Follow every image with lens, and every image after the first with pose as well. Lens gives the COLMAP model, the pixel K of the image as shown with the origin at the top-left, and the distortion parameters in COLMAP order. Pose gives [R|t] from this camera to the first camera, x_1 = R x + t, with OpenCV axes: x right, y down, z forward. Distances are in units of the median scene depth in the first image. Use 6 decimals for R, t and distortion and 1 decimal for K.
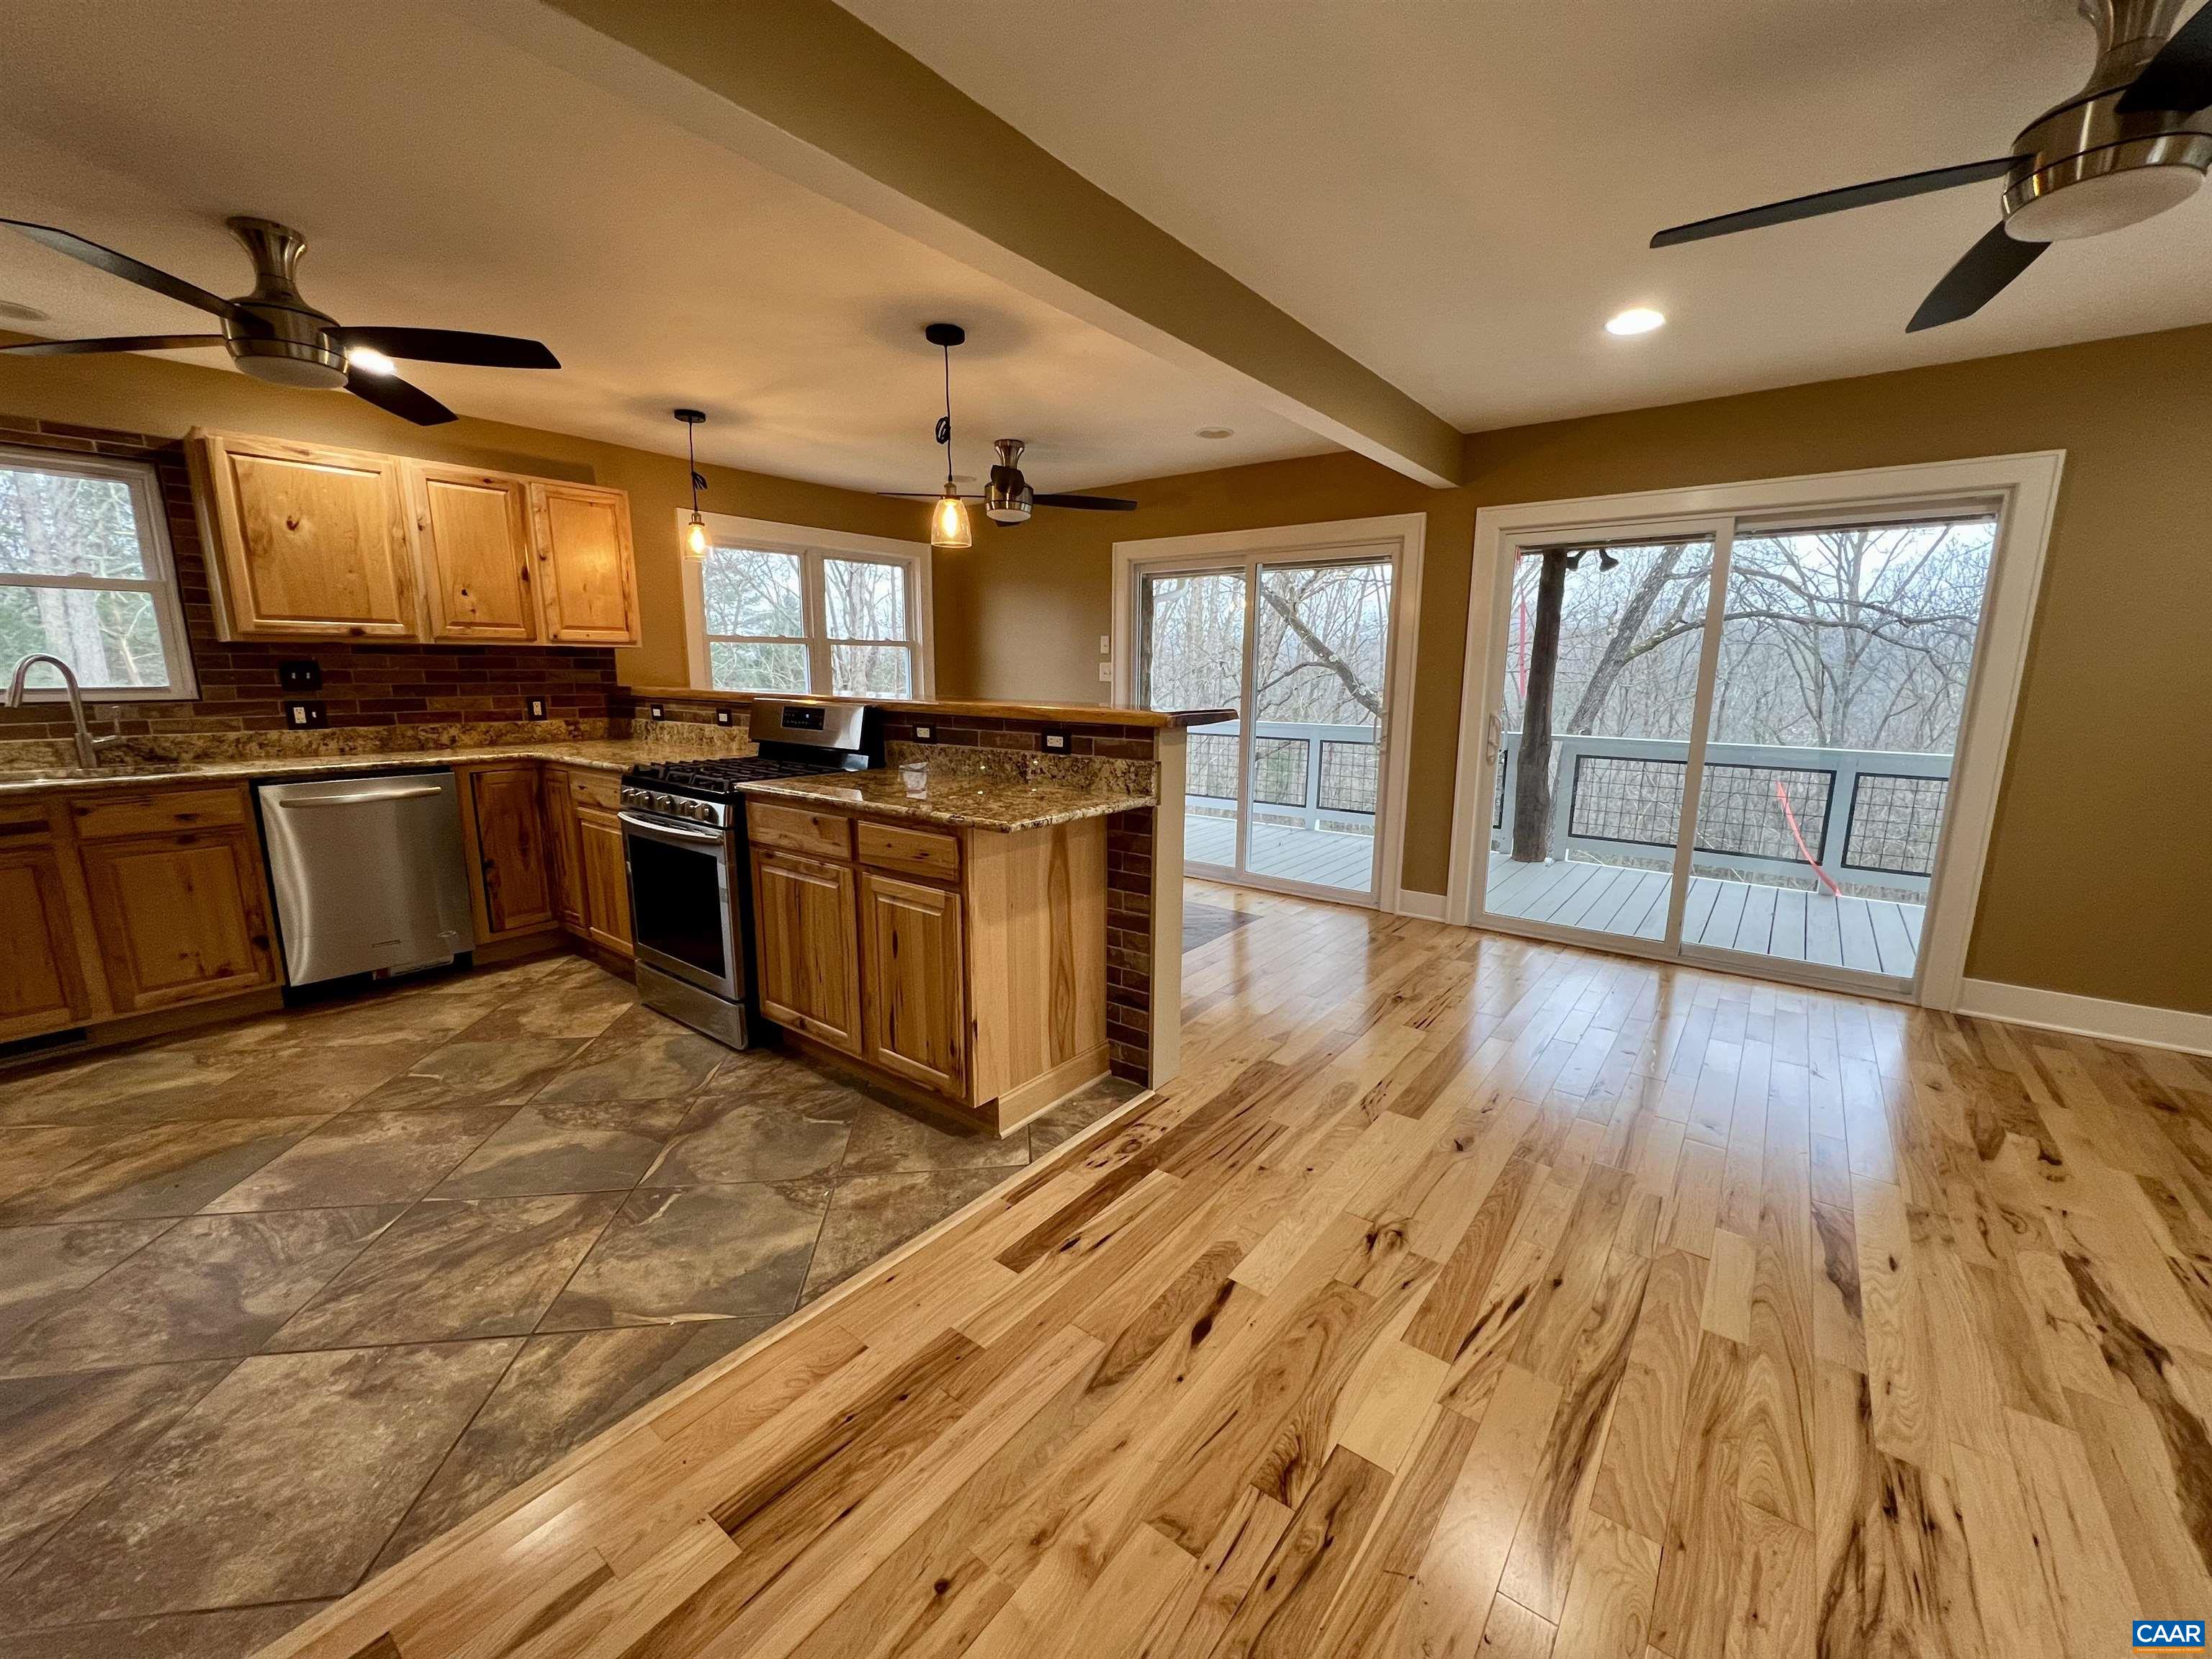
lens RADIAL K [[885.0, 0, 1109.5], [0, 885.0, 834.5], [0, 0, 1]] dist [-0.000010, 0.000194]
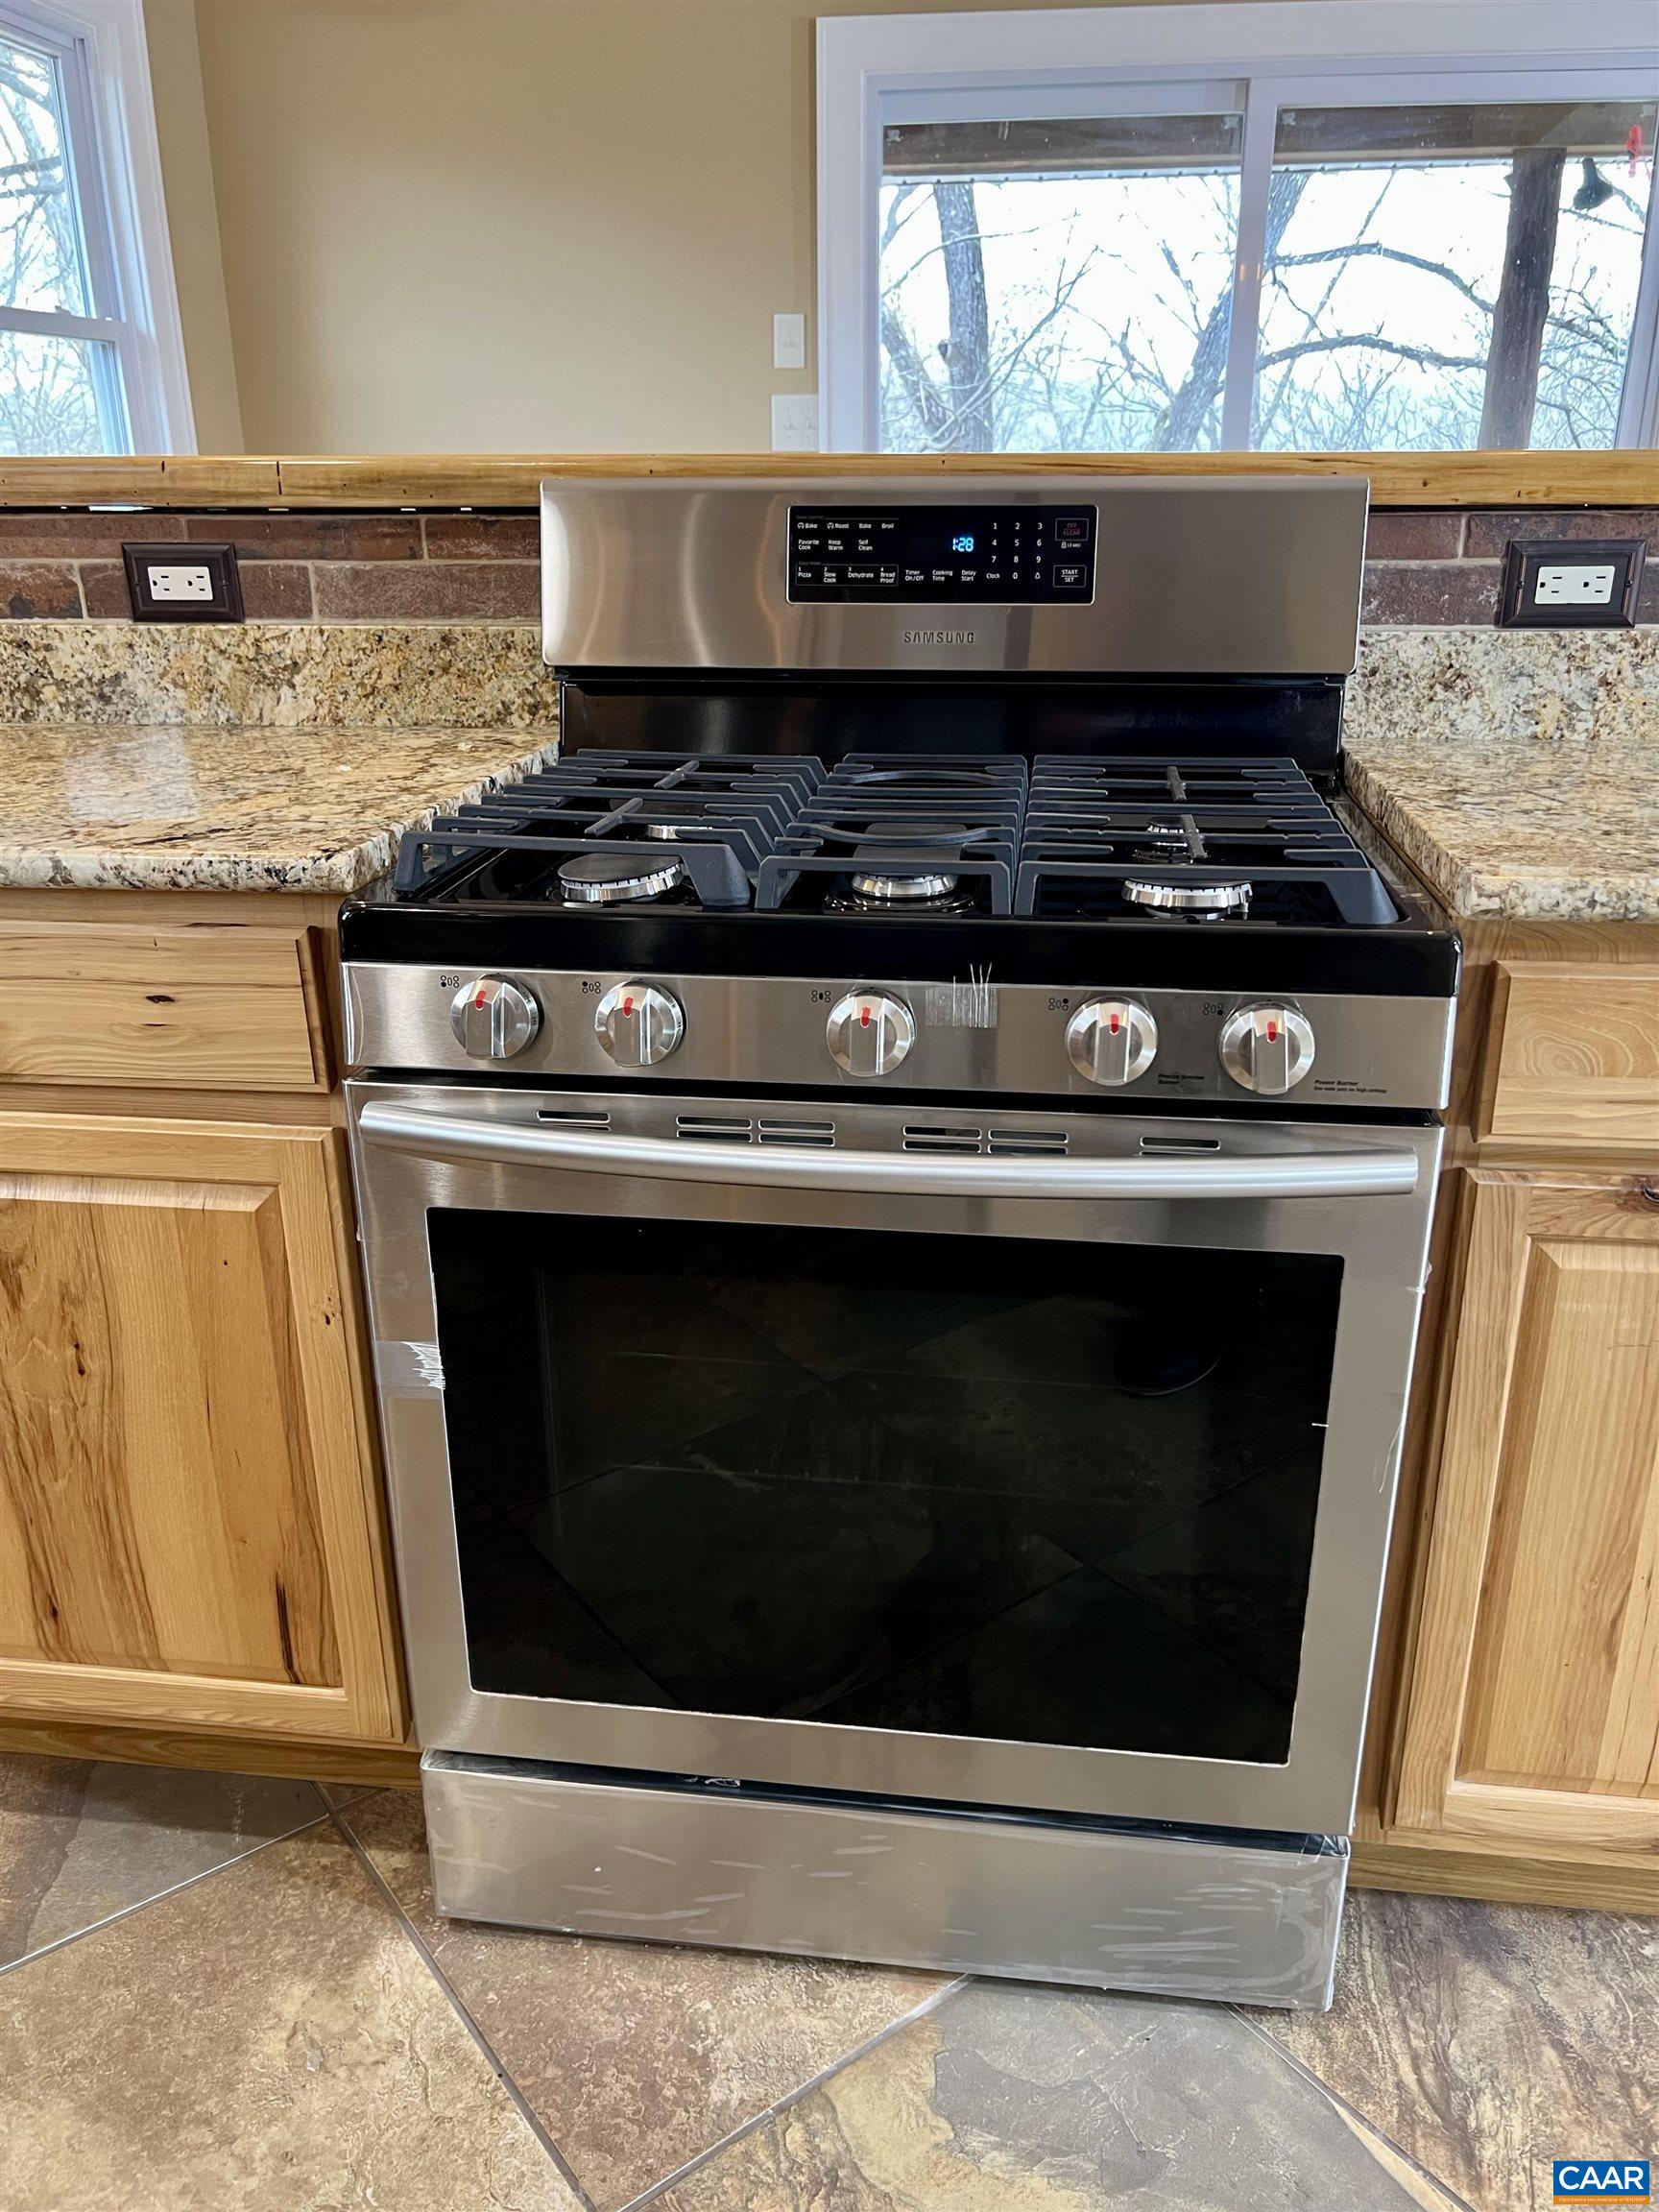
lens RADIAL K [[1683.3, 0, 826.9], [0, 1683.3, 1104.1], [0, 0, 1]] dist [0.014884, -0.006074]
pose [[0.862747, -0.190099, 0.468541, -0.681037], [0.106601, 0.974191, 0.198966, -0.092297], [-0.494271, -0.121710, 0.860745, 0.692070]]
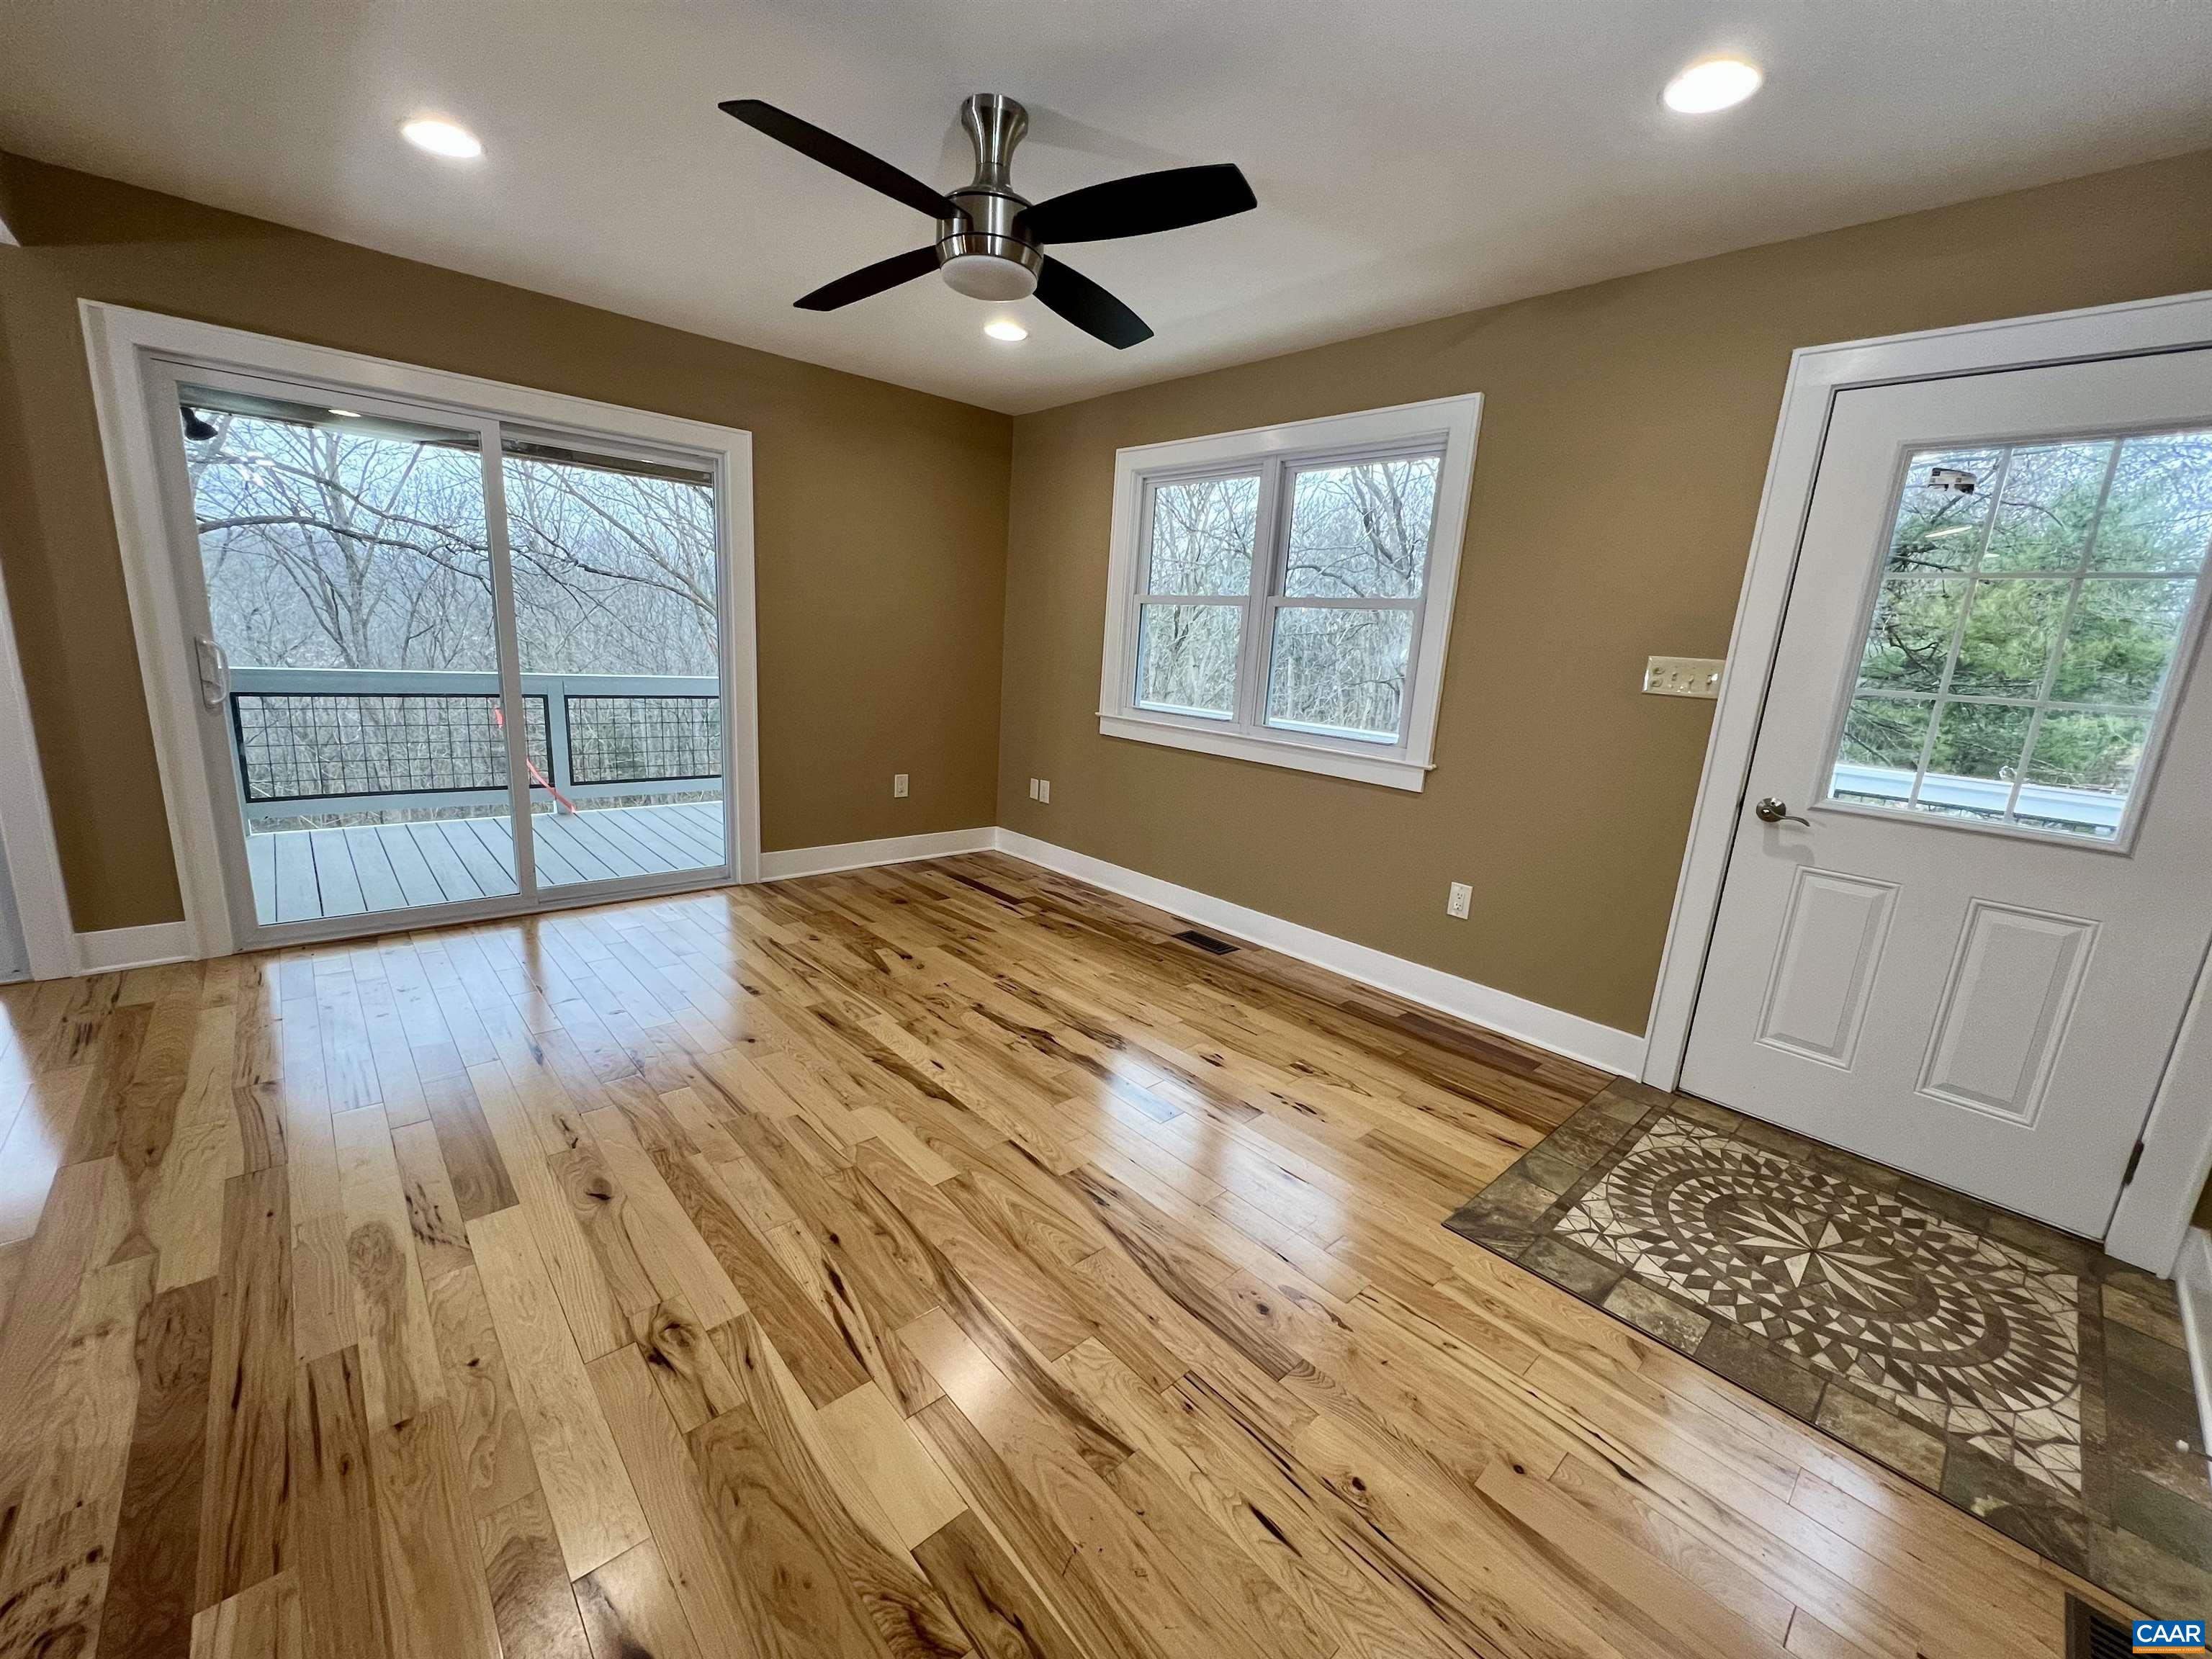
lens RADIAL K [[885.0, 0, 1112.2], [0, 885.0, 829.5], [0, 0, 1]] dist [-0.000010, 0.000194]
pose [[0.168422, -0.203897, 0.964396, -0.181012], [0.124963, 0.974895, 0.184293, -0.046307], [-0.977762, 0.089475, 0.189674, 0.295707]]
